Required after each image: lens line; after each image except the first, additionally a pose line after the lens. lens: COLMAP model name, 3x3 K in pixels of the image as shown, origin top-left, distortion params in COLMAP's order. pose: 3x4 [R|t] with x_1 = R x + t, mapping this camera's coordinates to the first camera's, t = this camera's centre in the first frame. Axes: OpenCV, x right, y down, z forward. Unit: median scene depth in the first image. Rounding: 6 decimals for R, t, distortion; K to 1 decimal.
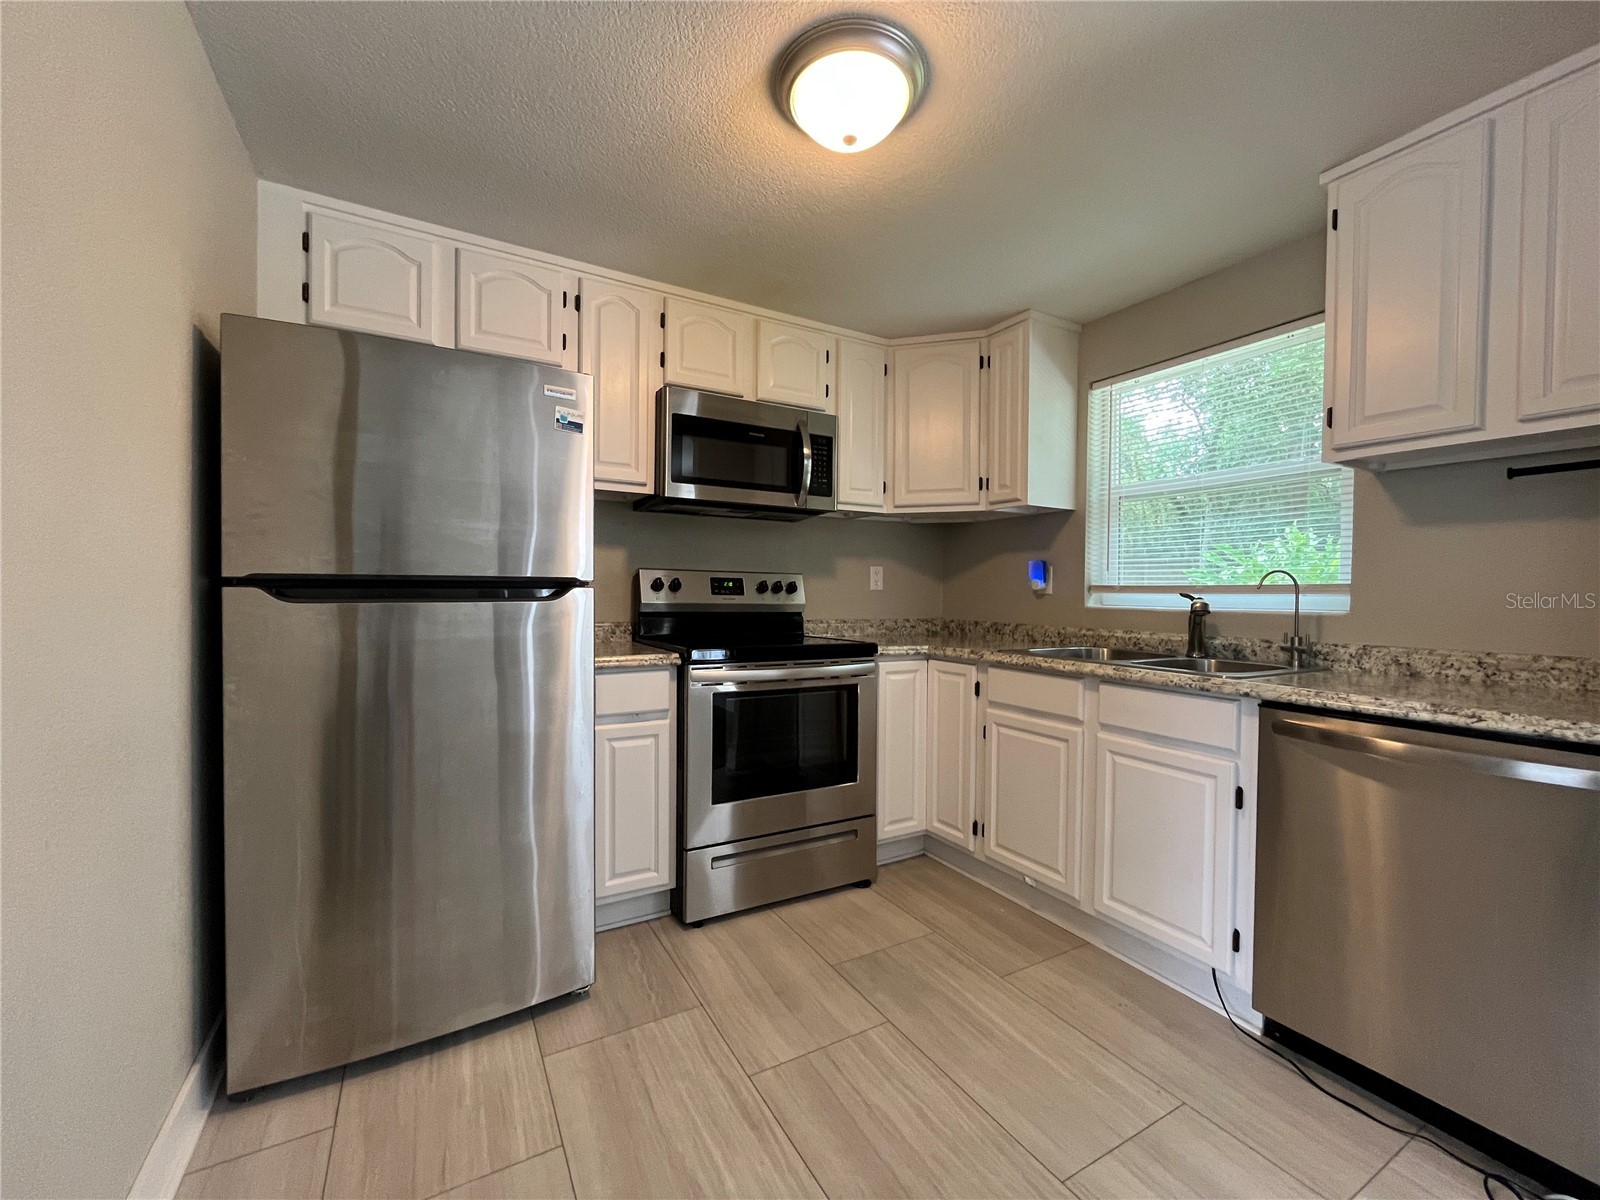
lens RADIAL K [[653.2, 0, 798.9], [0, 653.2, 594.4], [0, 0, 1]] dist [0.000622, -0.000607]
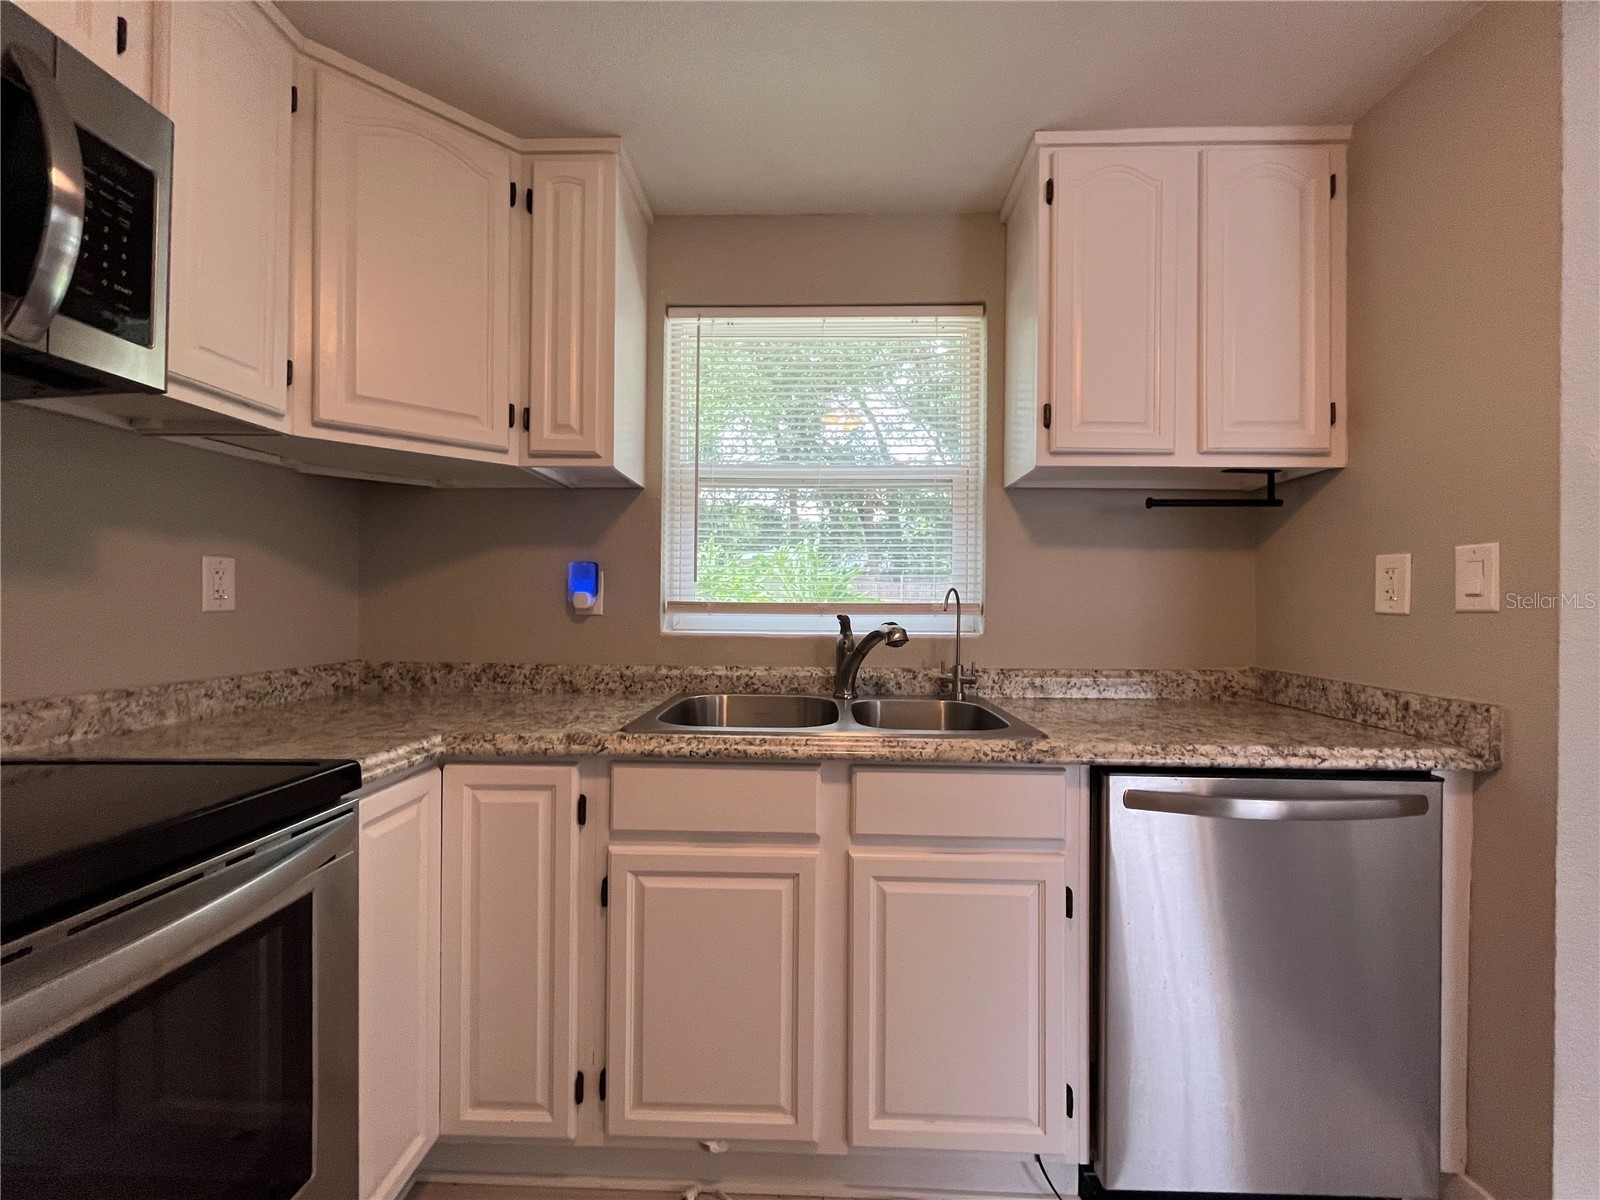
lens RADIAL K [[653.2, 0, 801.8], [0, 653.2, 596.9], [0, 0, 1]] dist [0.000622, -0.000607]
pose [[0.518153, 0.000908, 0.855288, -0.074376], [0.000751, 0.999999, -0.001516, -0.020635], [-0.855288, 0.001428, 0.518151, 0.609726]]
